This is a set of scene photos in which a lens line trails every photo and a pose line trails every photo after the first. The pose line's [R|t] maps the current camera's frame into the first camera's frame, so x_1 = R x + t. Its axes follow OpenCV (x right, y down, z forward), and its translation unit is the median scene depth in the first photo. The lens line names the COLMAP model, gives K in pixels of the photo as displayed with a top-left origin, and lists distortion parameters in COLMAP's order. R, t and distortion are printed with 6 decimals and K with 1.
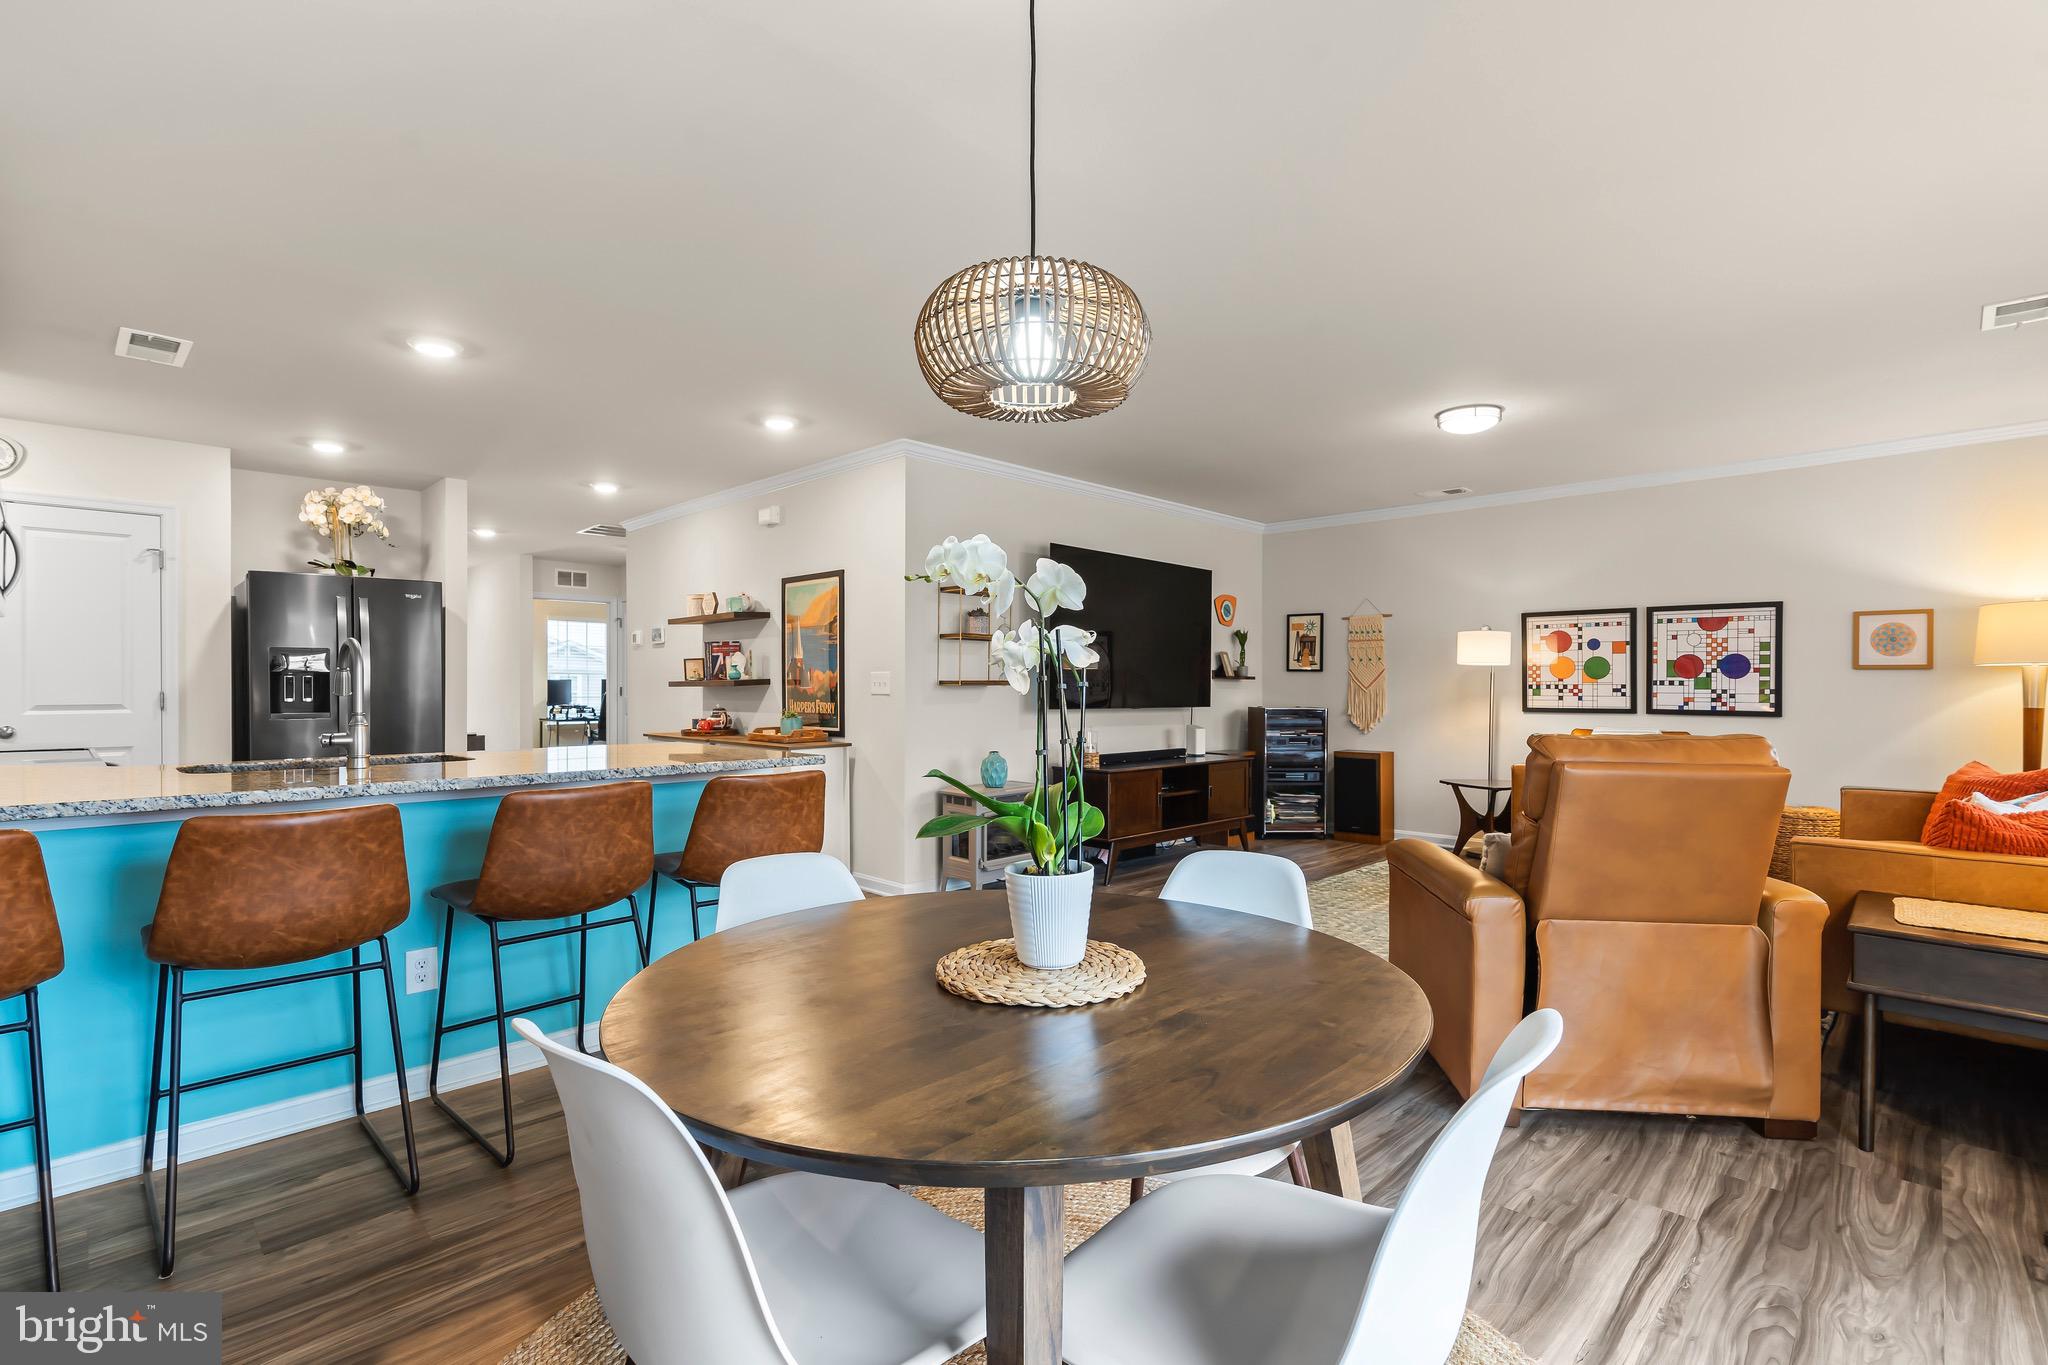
lens RADIAL K [[944.8, 0, 1032.1], [0, 944.8, 688.5], [0, 0, 1]] dist [-0.007160, 0.002032]
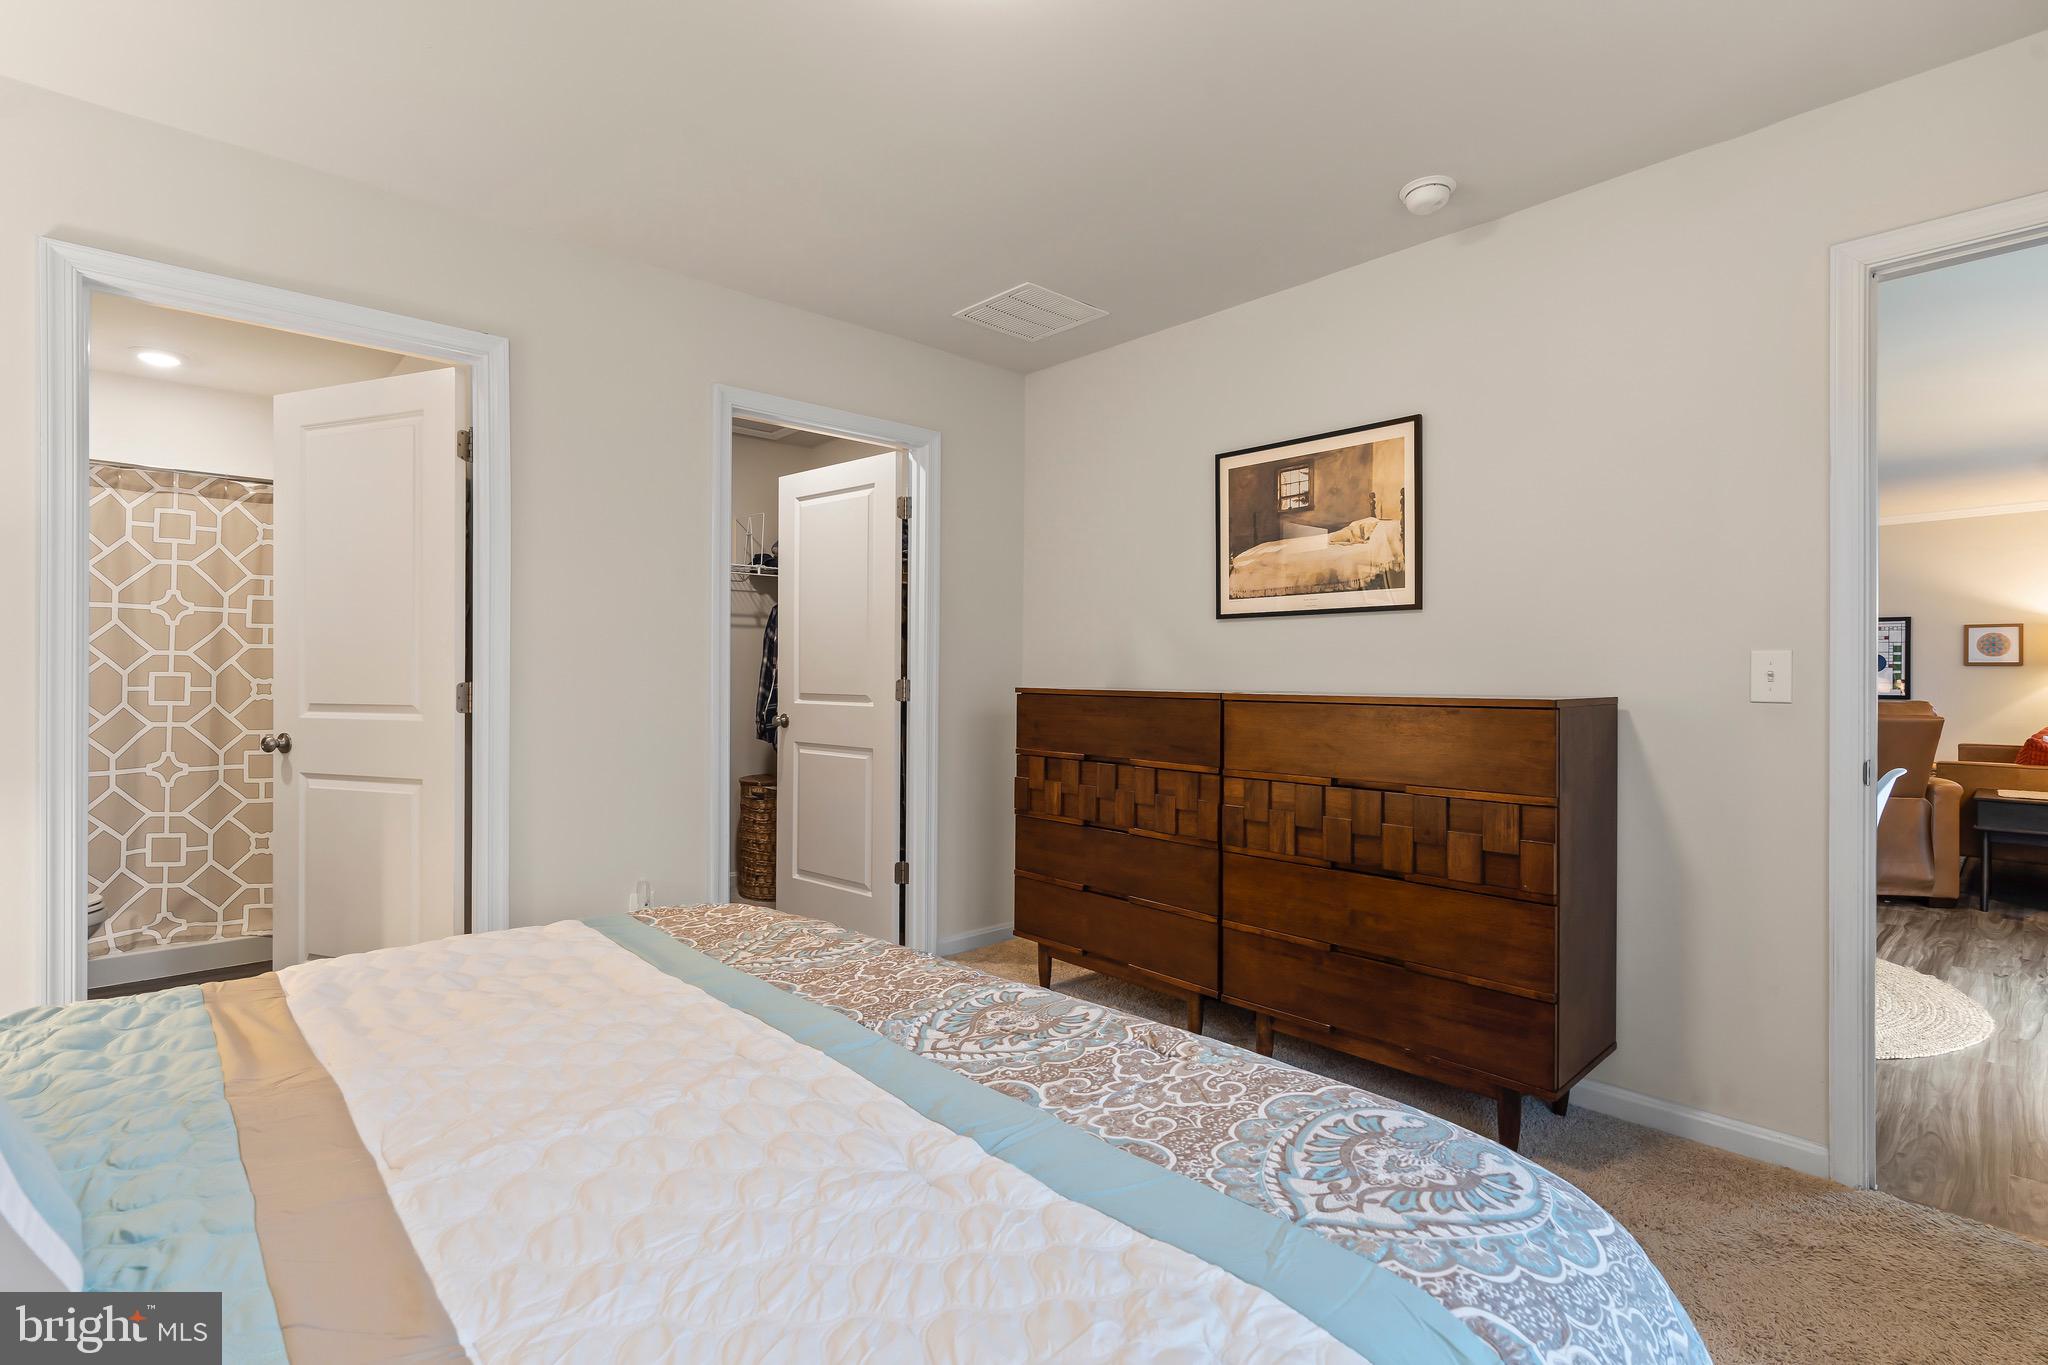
lens RADIAL K [[944.8, 0, 1034.5], [0, 944.8, 670.2], [0, 0, 1]] dist [-0.007160, 0.002032]
pose [[0.998647, 0.002332, -0.051948, -0.423733], [-0.002795, 0.999957, -0.008850, 0.002727], [0.051925, 0.008983, 0.998611, -0.455726]]
